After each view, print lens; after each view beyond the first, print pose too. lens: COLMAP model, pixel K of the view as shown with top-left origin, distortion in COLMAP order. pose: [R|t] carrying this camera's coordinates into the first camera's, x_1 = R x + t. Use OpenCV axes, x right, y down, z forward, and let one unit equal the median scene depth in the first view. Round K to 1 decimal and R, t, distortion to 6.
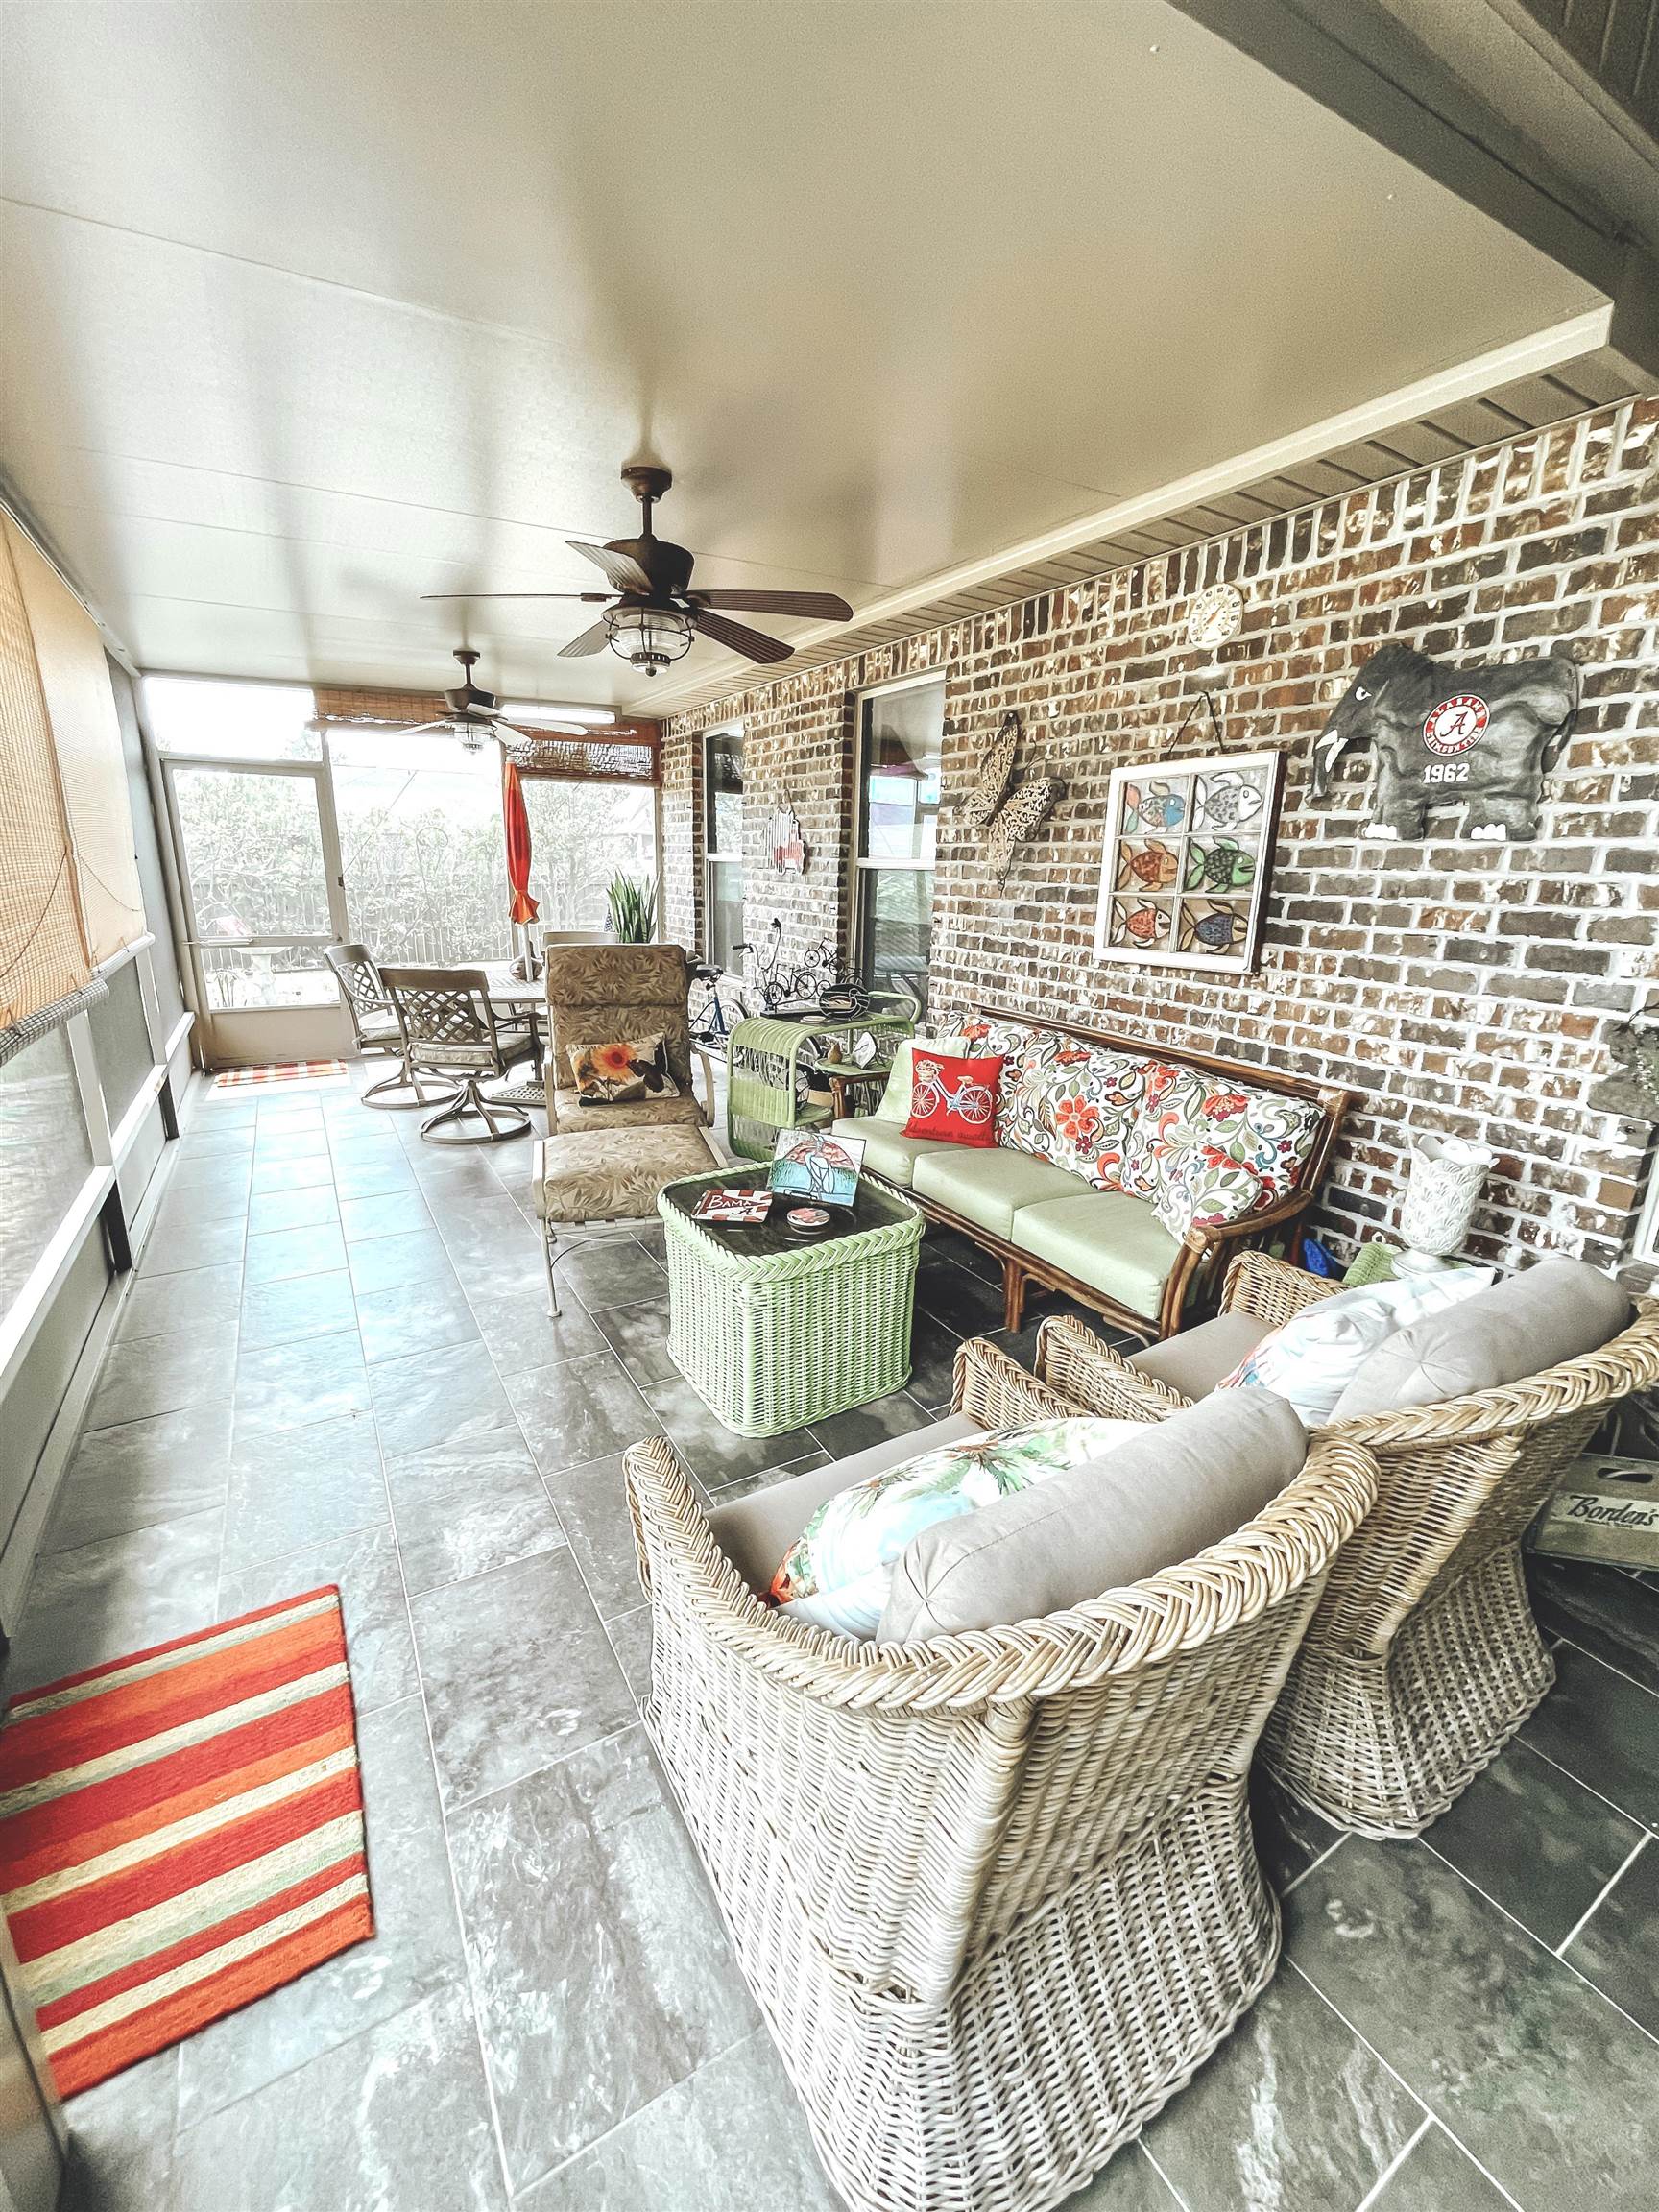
lens RADIAL K [[887.0, 0, 823.0], [0, 887.0, 1098.9], [0, 0, 1]] dist [-0.003505, -0.000182]
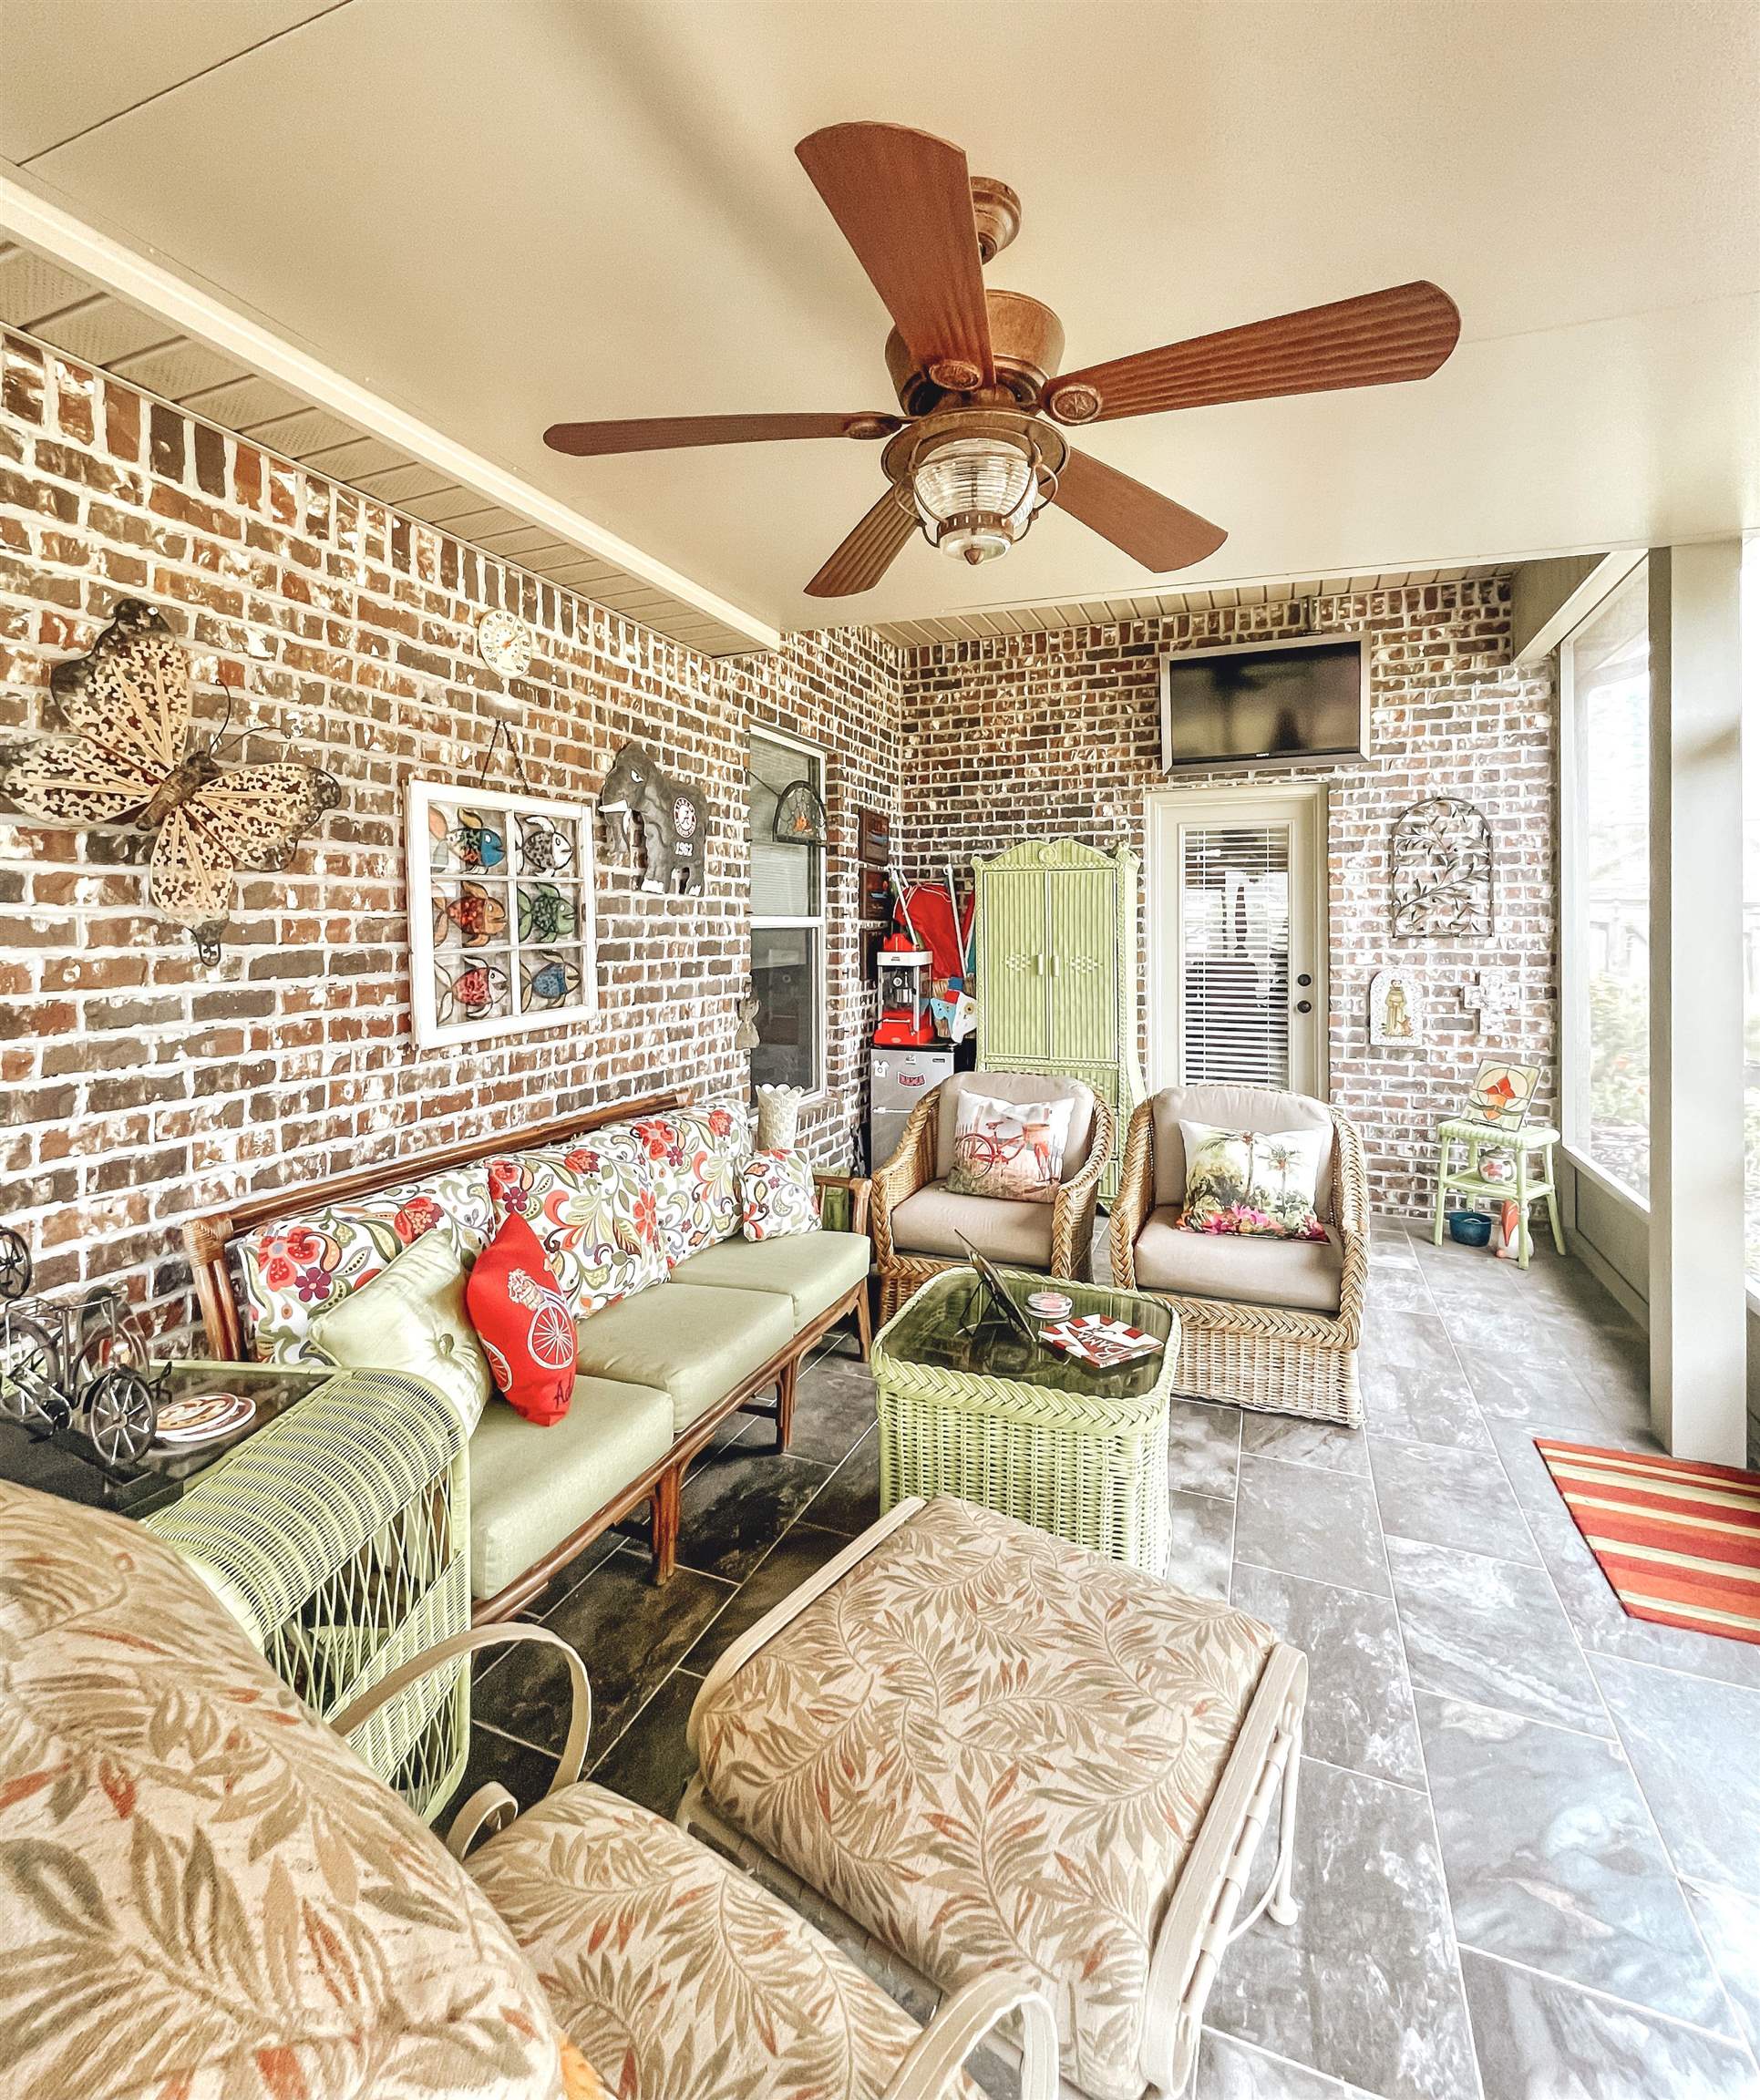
lens RADIAL K [[942.1, 0, 906.3], [0, 942.1, 925.7], [0, 0, 1]] dist [-0.001297, 0.001812]
pose [[-0.609771, -0.023388, 0.792232, -0.534175], [0.191626, 0.965559, 0.175998, -0.340195], [-0.769064, 0.259131, -0.584288, 1.246064]]
